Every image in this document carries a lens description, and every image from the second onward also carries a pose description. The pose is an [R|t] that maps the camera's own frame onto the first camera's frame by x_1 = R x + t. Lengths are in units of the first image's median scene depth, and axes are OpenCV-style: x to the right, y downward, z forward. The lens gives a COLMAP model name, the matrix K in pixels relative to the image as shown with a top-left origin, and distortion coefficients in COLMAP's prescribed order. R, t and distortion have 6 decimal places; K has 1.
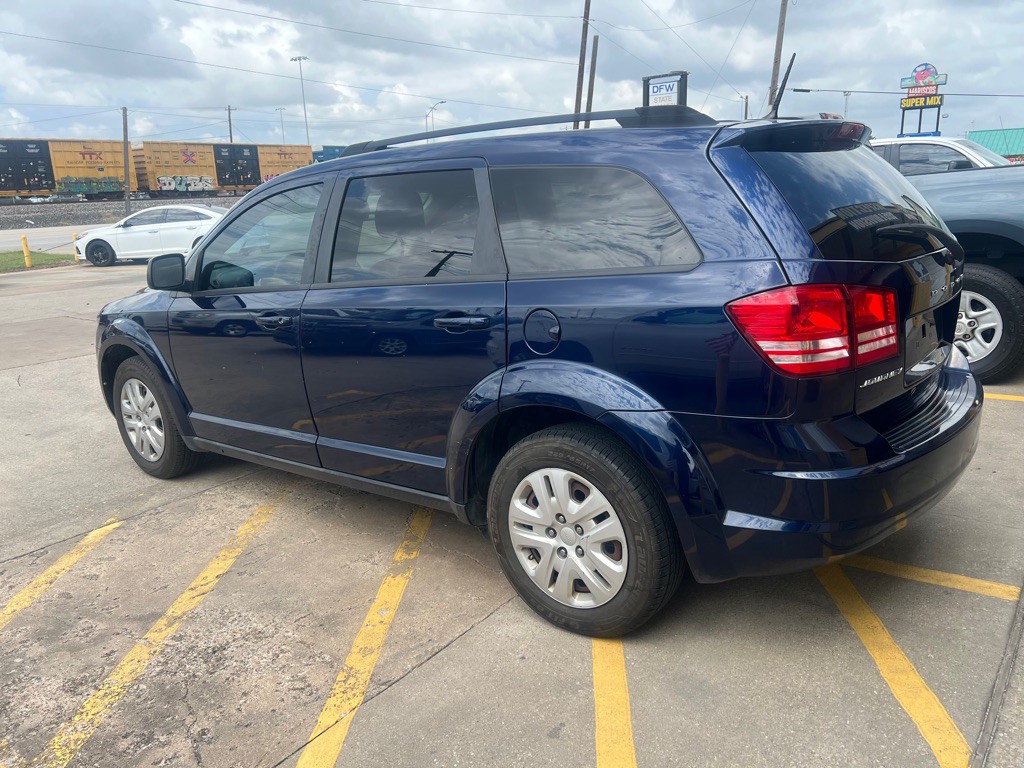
lens RADIAL K [[925.9, 0, 544.2], [0, 925.9, 386.7], [0, 0, 1]] dist [0.046785, -0.105665]
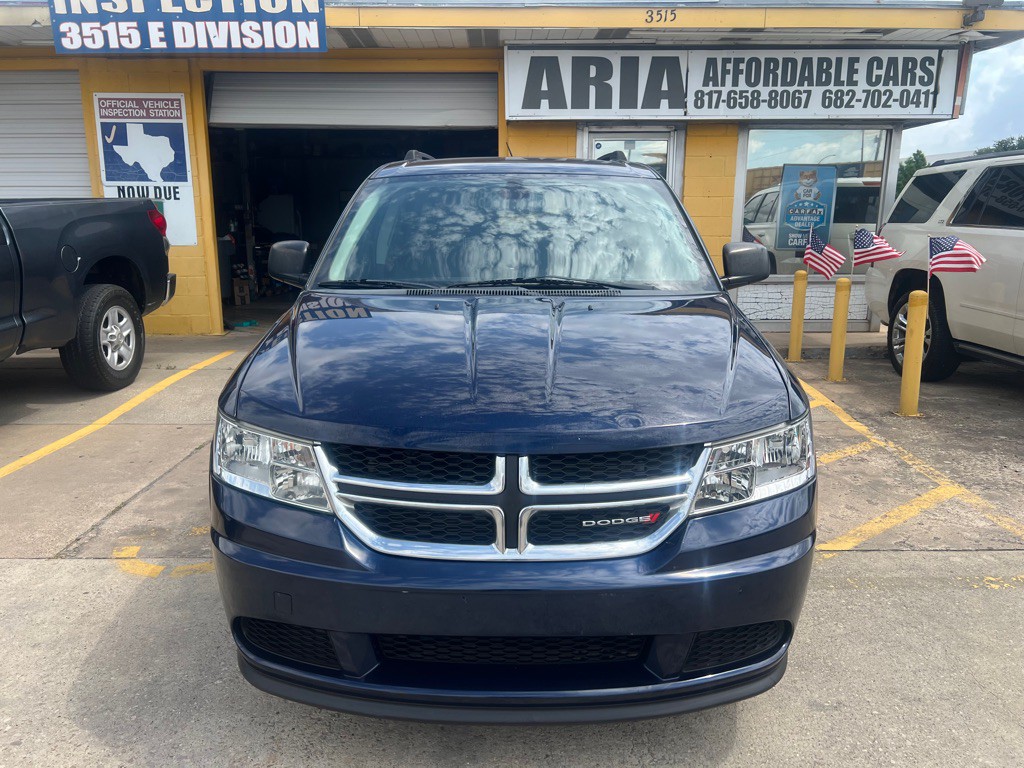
lens RADIAL K [[762.0, 0, 512.0], [0, 762.0, 384.0], [0, 0, 1]] dist [0.042845, -0.052997]
pose [[-0.653823, -0.137835, 0.743987, -1.197518], [0.160472, 0.935640, 0.314366, -0.466756], [-0.739435, 0.324929, -0.589625, 2.435536]]
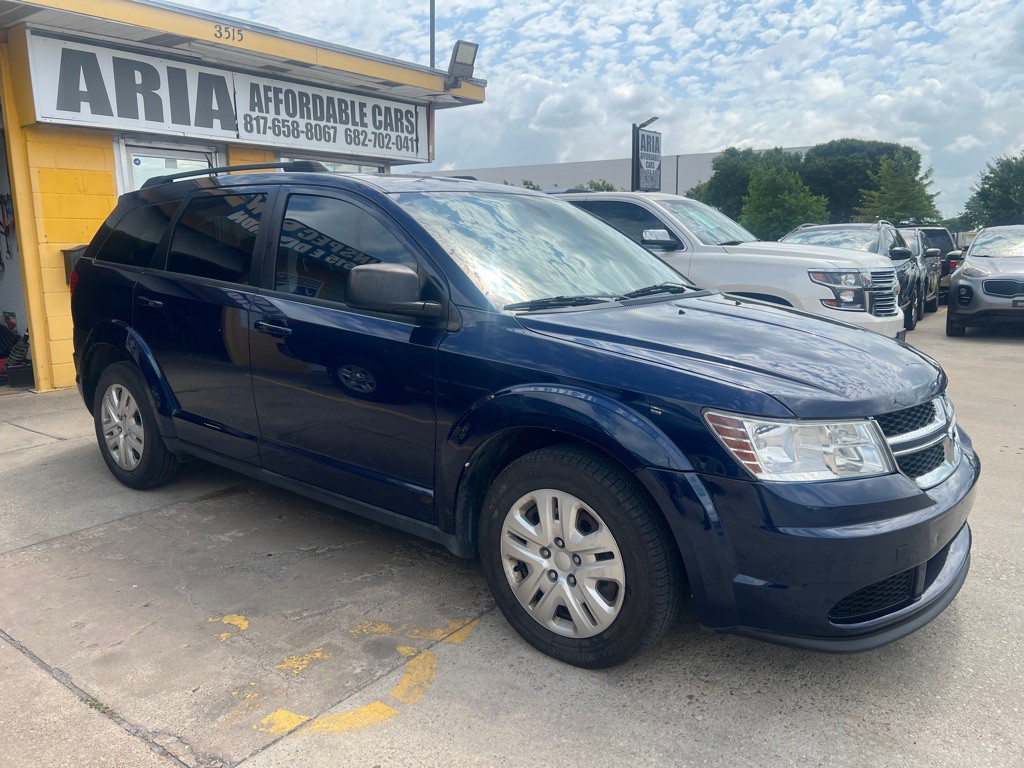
lens RADIAL K [[766.1, 0, 510.7], [0, 766.1, 372.8], [0, 0, 1]] dist [0.033615, -0.044646]
pose [[-0.998270, 0.045445, -0.037311, -0.177081], [0.029419, 0.935440, 0.352259, -0.560410], [0.050911, 0.350552, -0.935159, 2.899223]]
